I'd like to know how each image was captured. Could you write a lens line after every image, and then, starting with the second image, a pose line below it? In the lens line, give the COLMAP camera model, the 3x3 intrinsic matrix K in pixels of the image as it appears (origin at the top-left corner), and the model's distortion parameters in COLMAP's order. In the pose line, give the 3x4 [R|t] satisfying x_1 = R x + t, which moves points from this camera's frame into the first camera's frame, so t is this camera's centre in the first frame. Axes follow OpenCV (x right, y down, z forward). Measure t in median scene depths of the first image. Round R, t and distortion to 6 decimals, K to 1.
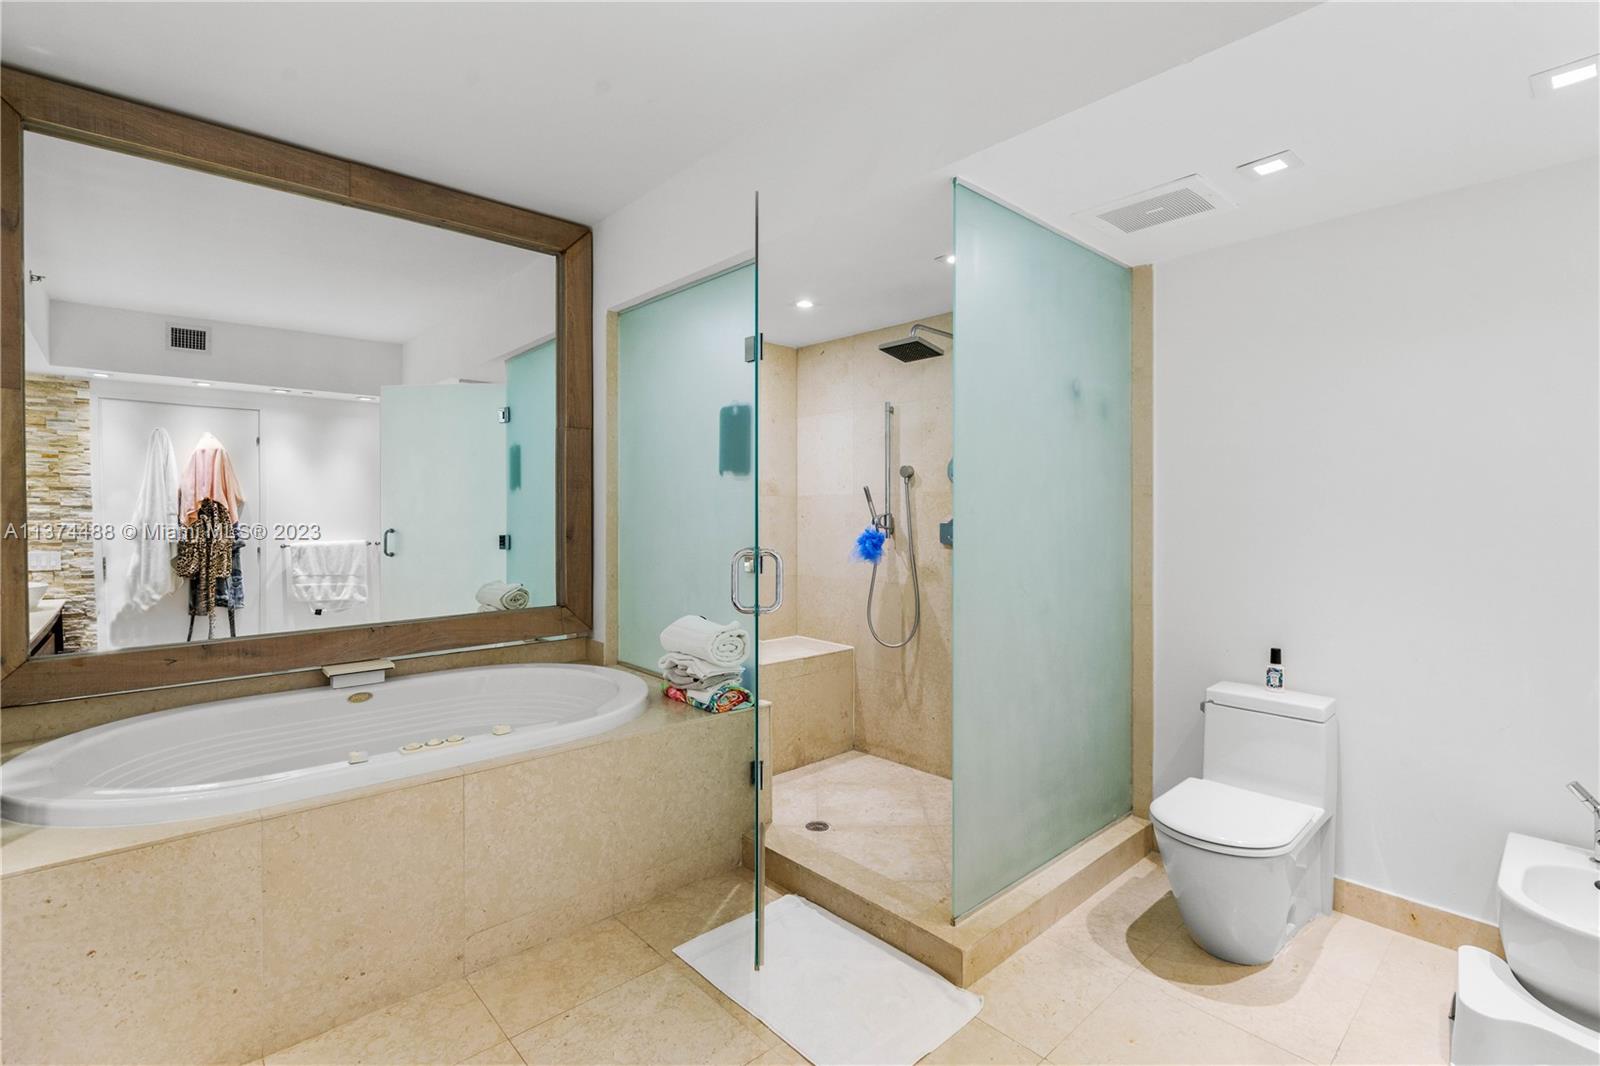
lens RADIAL K [[717.7, 0, 805.8], [0, 717.7, 520.9], [0, 0, 1]] dist [-0.004714, -0.000095]
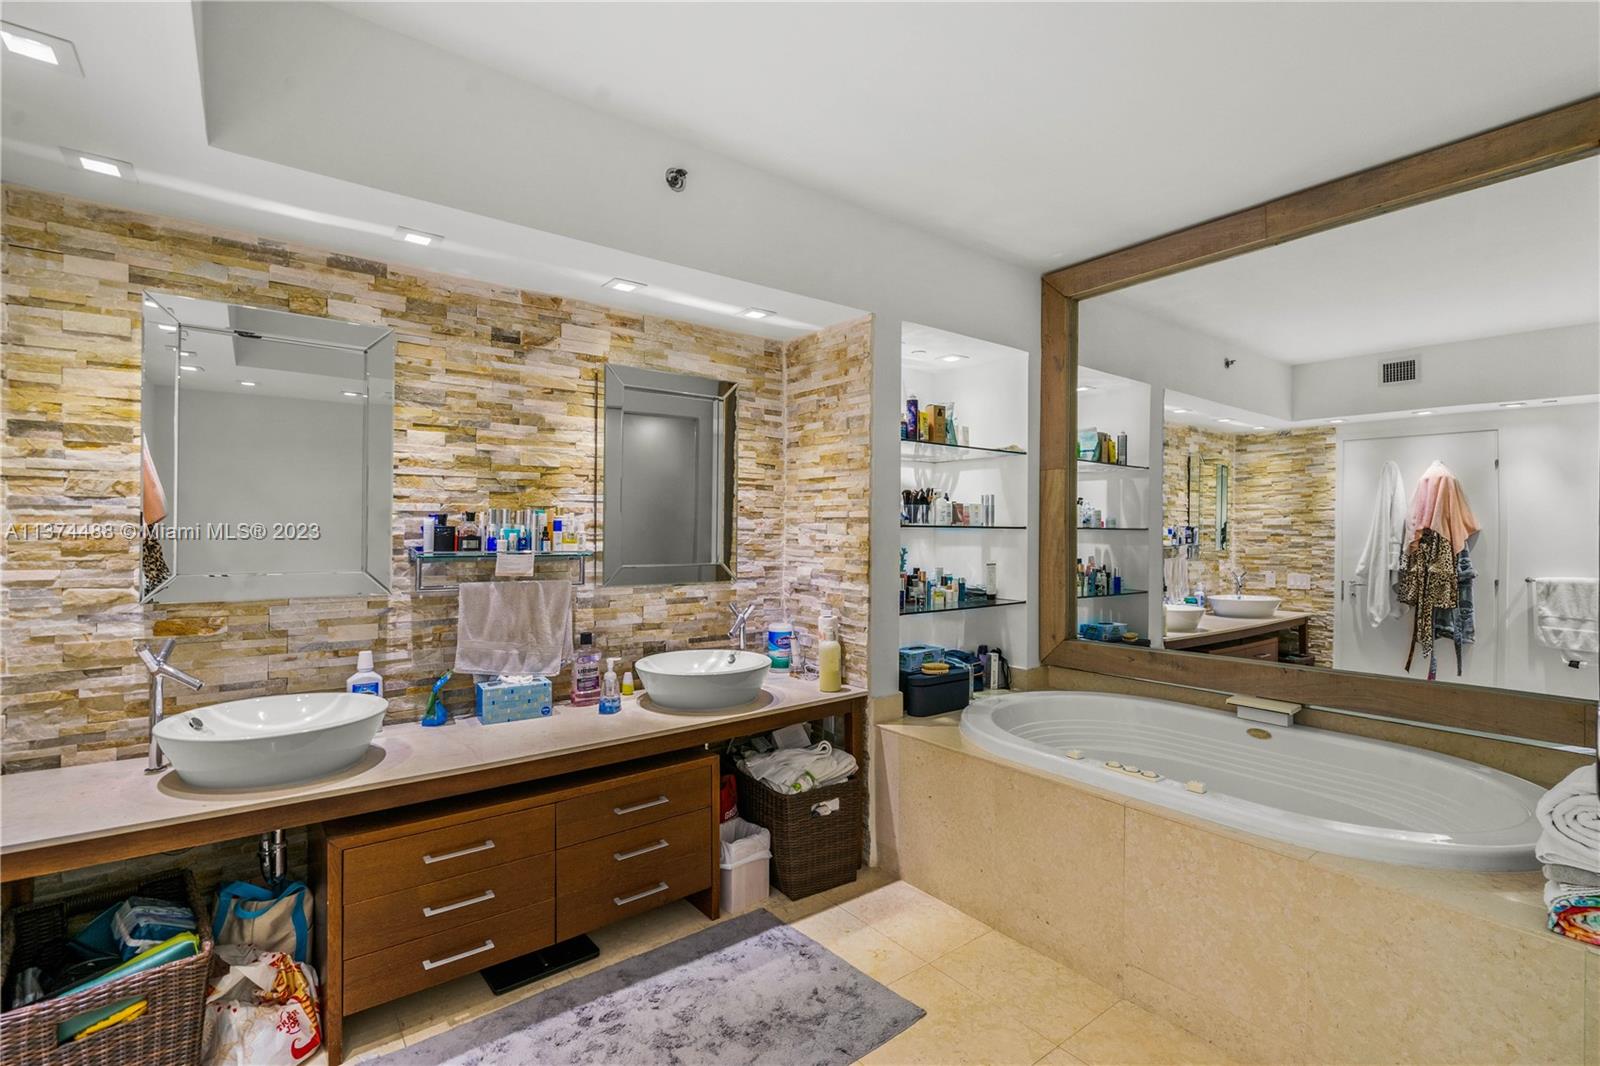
lens RADIAL K [[717.7, 0, 806.7], [0, 717.7, 540.4], [0, 0, 1]] dist [-0.004714, -0.000095]
pose [[-0.083571, 0.004864, -0.996490, 0.230285], [-0.004921, 0.999974, 0.005294, -0.015027], [0.996490, 0.005347, -0.083545, 0.235044]]
